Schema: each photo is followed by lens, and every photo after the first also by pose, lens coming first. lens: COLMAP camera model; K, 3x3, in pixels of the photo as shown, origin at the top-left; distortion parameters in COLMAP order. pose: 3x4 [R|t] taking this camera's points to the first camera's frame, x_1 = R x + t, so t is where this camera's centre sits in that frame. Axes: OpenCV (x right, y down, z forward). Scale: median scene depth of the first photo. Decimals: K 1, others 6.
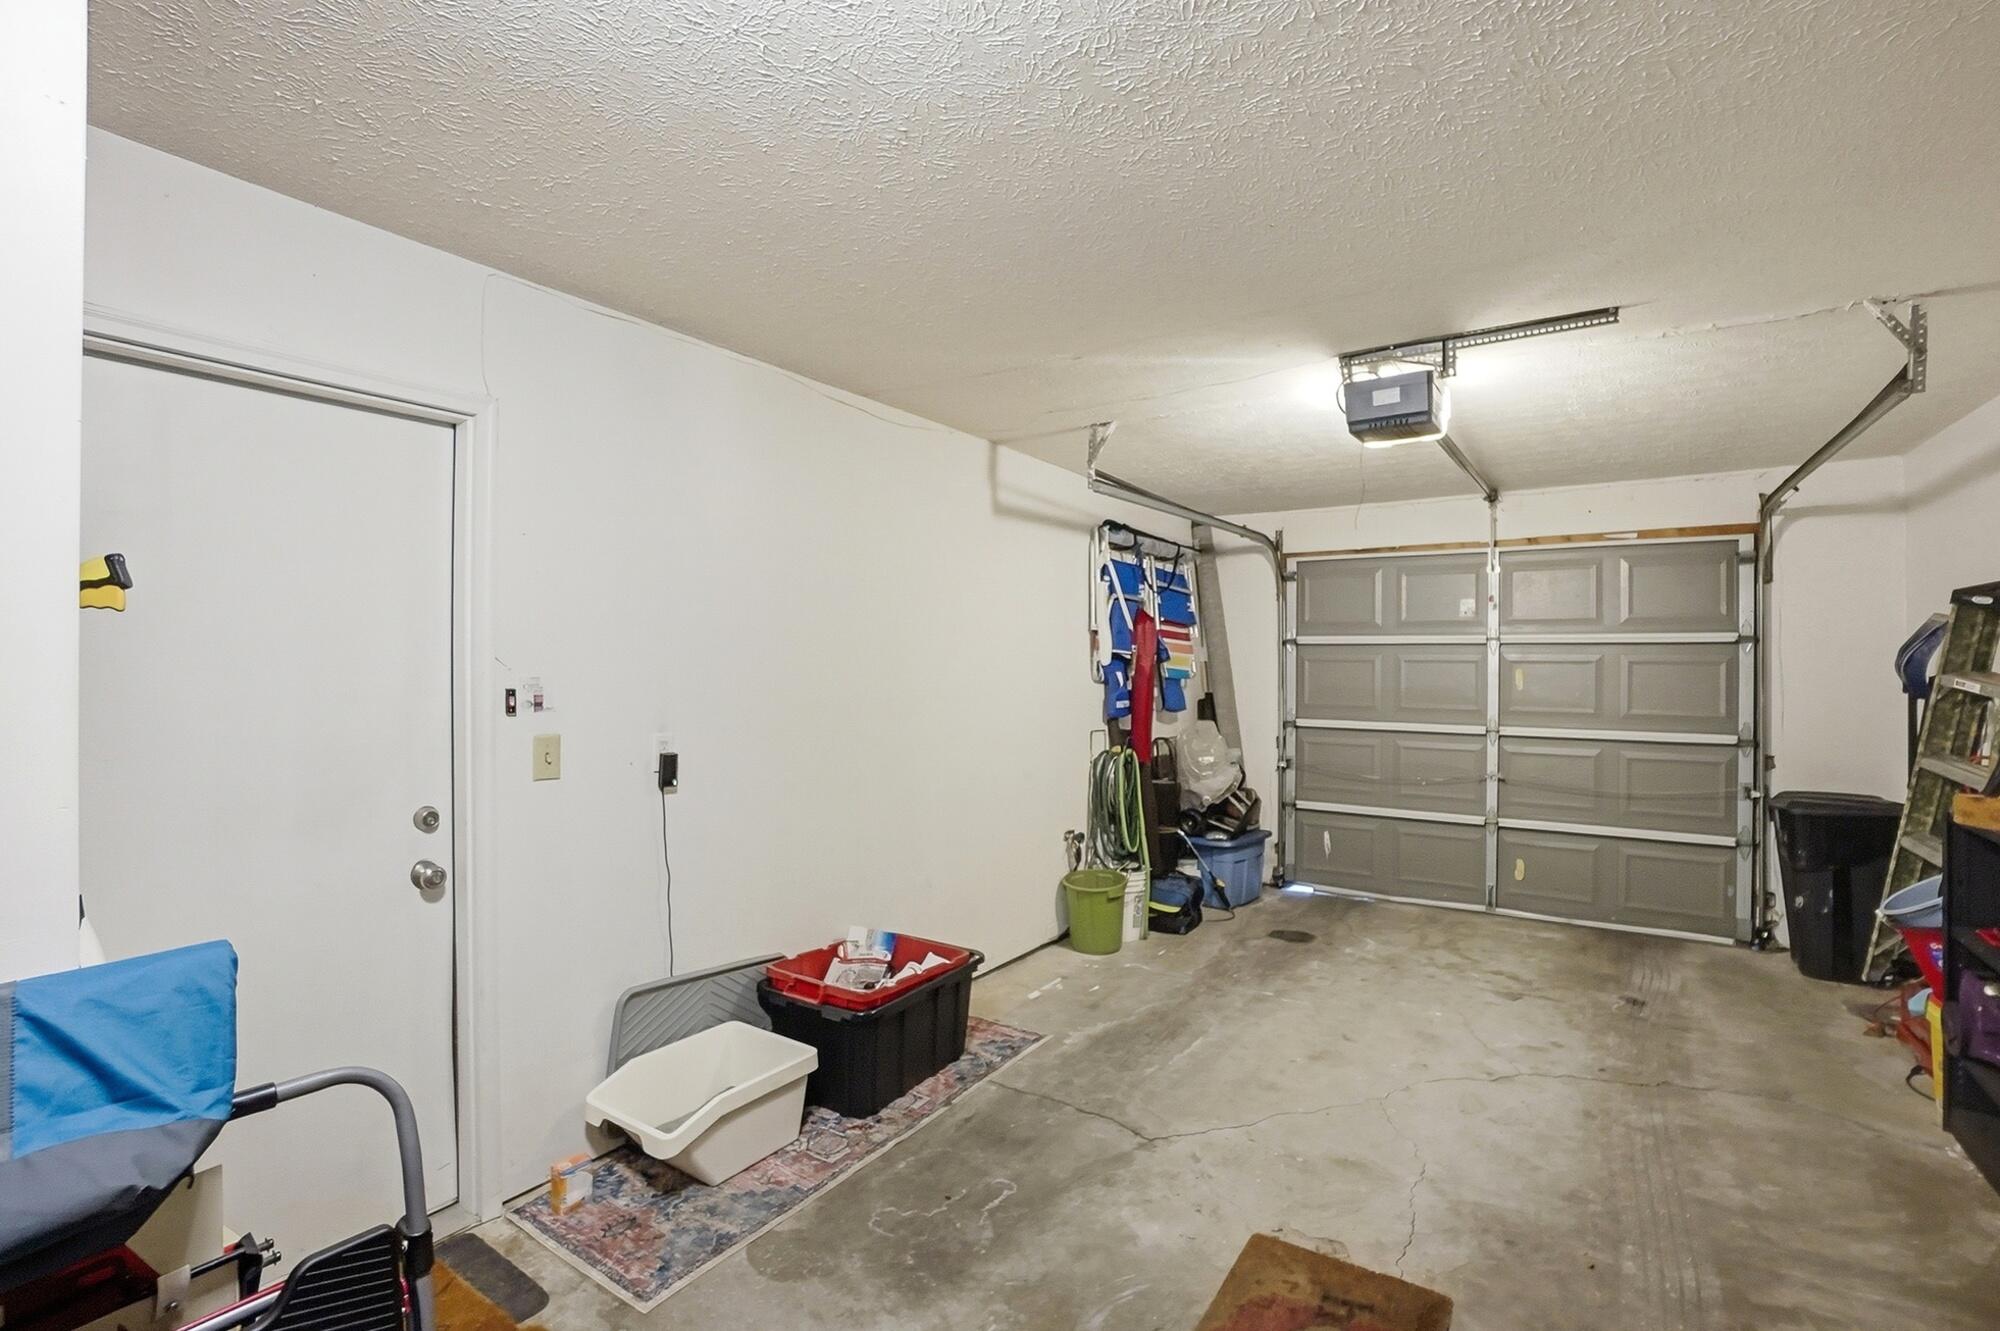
lens RADIAL K [[918.1, 0, 1004.2], [0, 918.1, 639.7], [0, 0, 1]] dist [-0.067818, 0.024483]
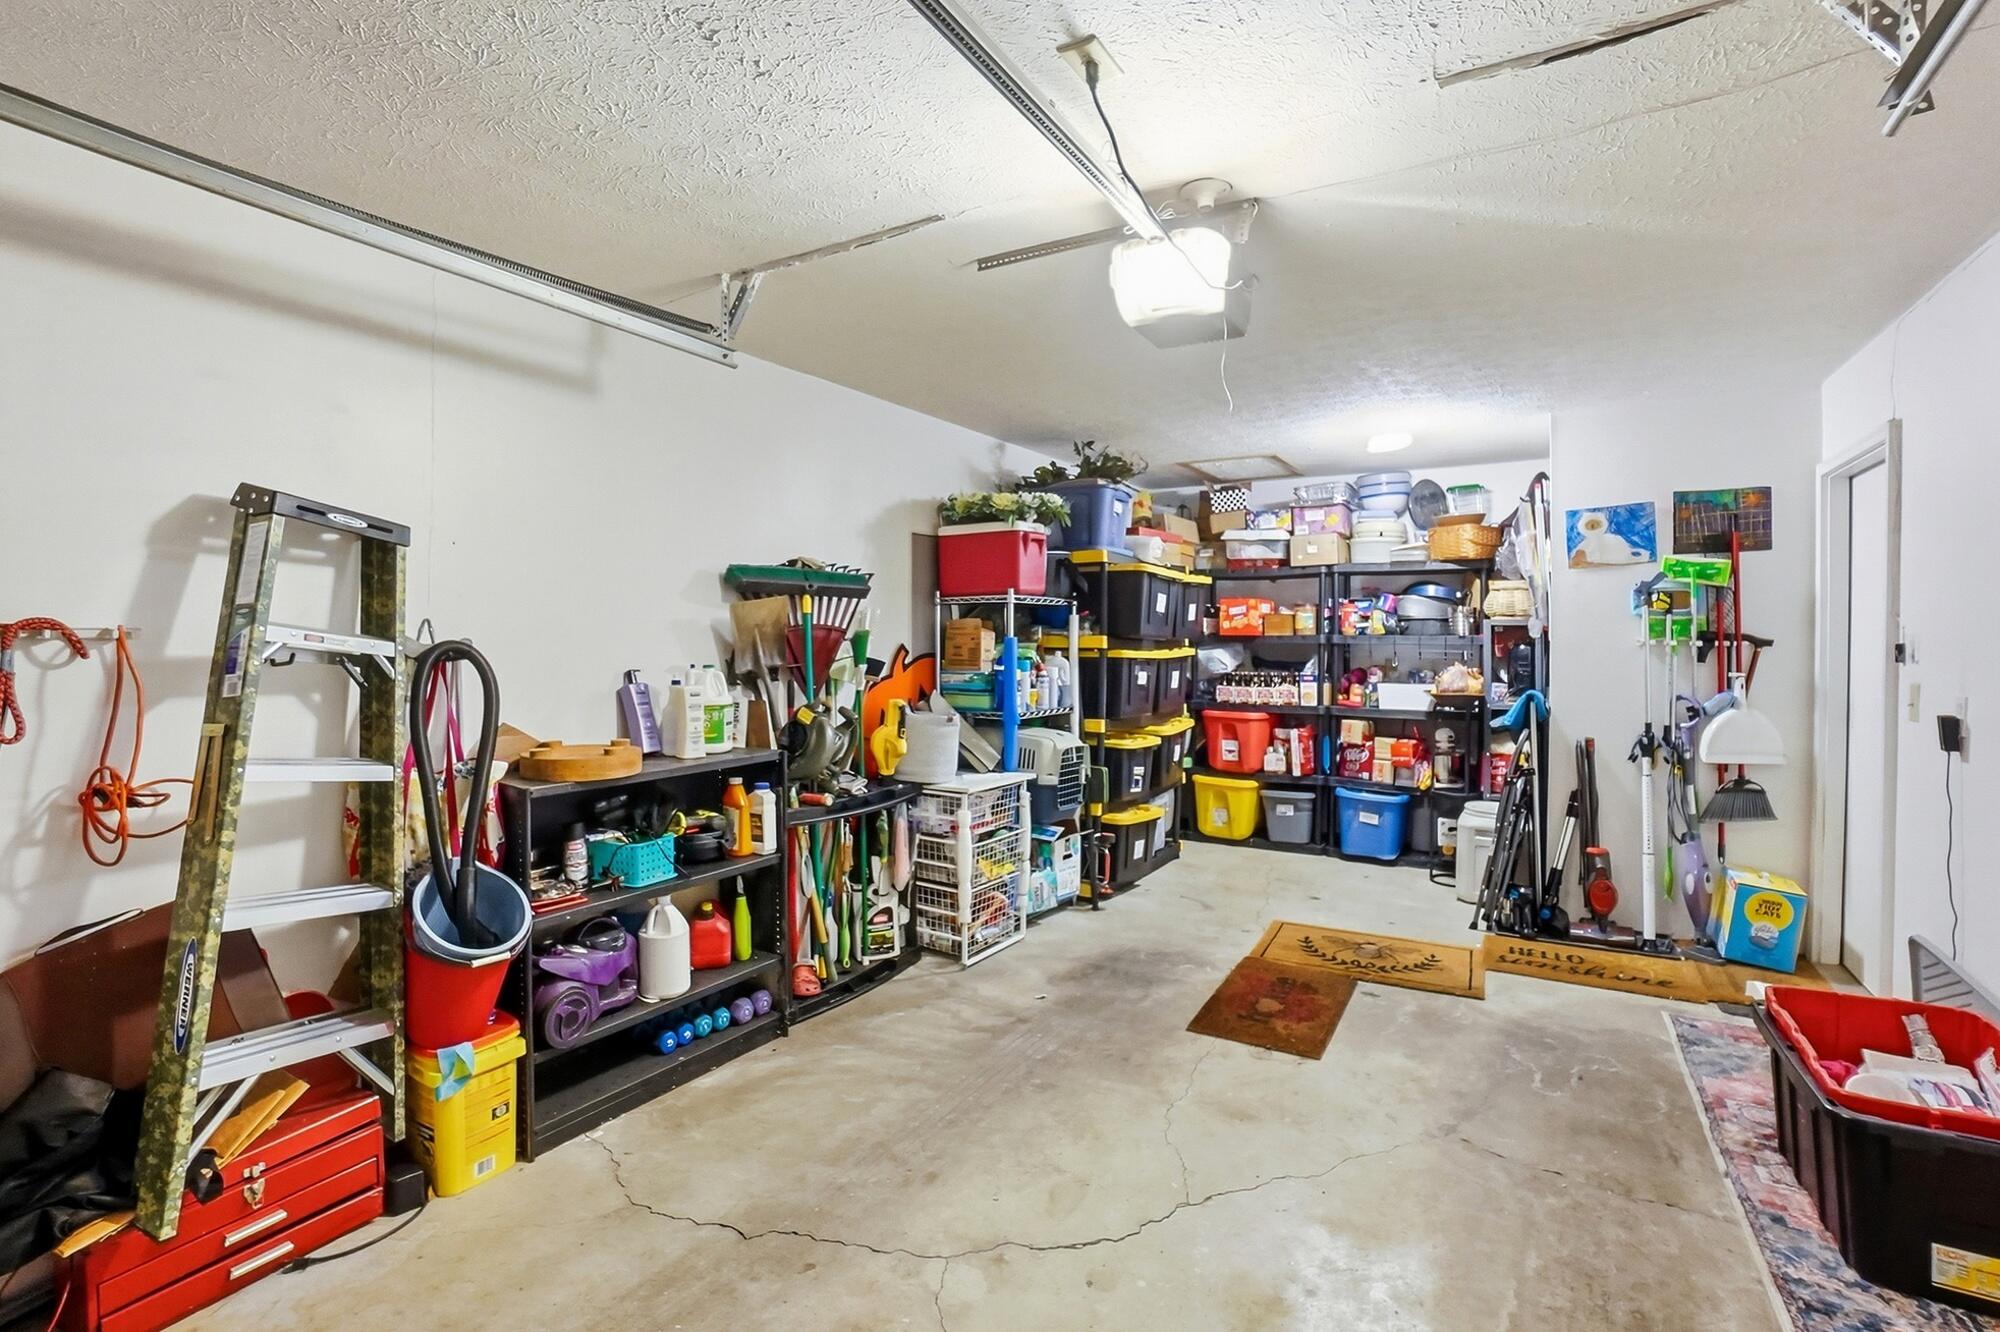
lens RADIAL K [[918.1, 0, 1004.2], [0, 918.1, 640.2], [0, 0, 1]] dist [-0.067818, 0.024483]
pose [[-0.999084, -0.005572, -0.042429, 0.665470], [-0.004851, 0.999842, -0.017094, 0.067685], [0.042518, -0.016873, -0.998953, 1.918388]]
